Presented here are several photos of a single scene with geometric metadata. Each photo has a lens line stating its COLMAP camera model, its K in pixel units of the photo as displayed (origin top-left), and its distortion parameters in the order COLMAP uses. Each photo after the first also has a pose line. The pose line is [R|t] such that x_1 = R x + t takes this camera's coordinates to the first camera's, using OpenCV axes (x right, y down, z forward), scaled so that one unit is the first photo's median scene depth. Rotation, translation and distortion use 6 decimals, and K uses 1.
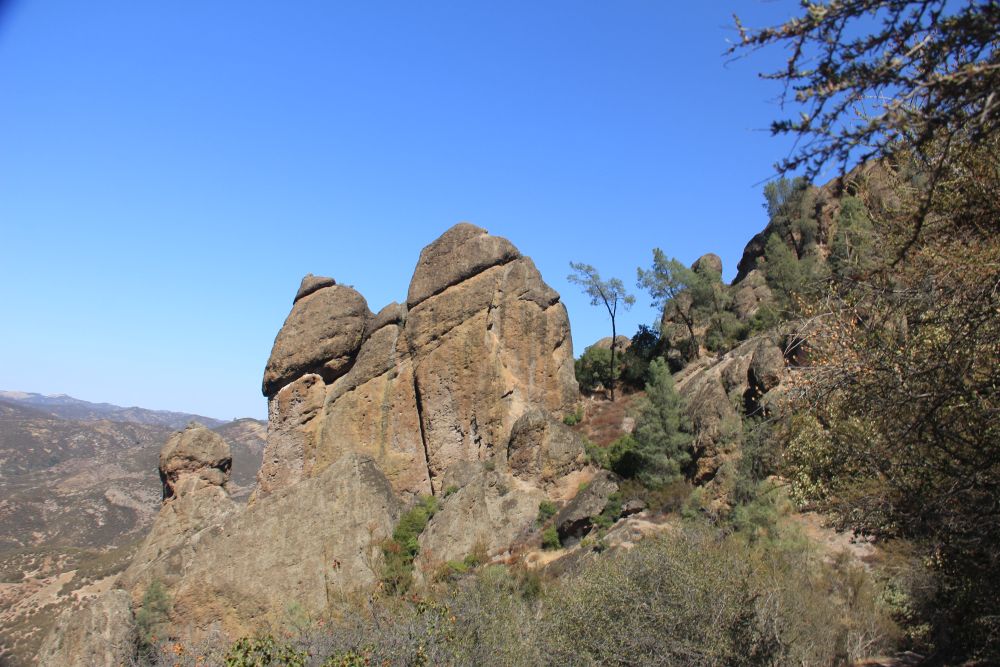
lens RADIAL K [[827.3, 0, 500.2], [0, 827.3, 331.4], [0, 0, 1]] dist [-0.162219, 0.083043]
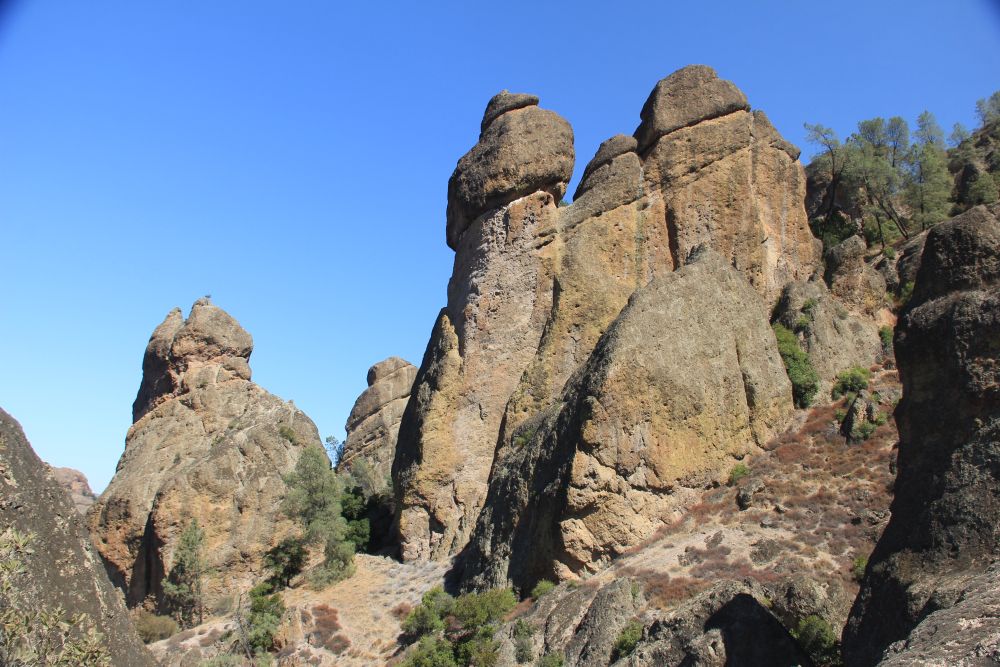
lens RADIAL K [[827.3, 0, 498.9], [0, 827.3, 330.4], [0, 0, 1]] dist [-0.162219, 0.083043]
pose [[0.914063, 0.105174, 0.391698, -0.590352], [-0.069034, 0.992044, -0.105273, 0.283385], [-0.399654, 0.069186, 0.914051, 0.292457]]
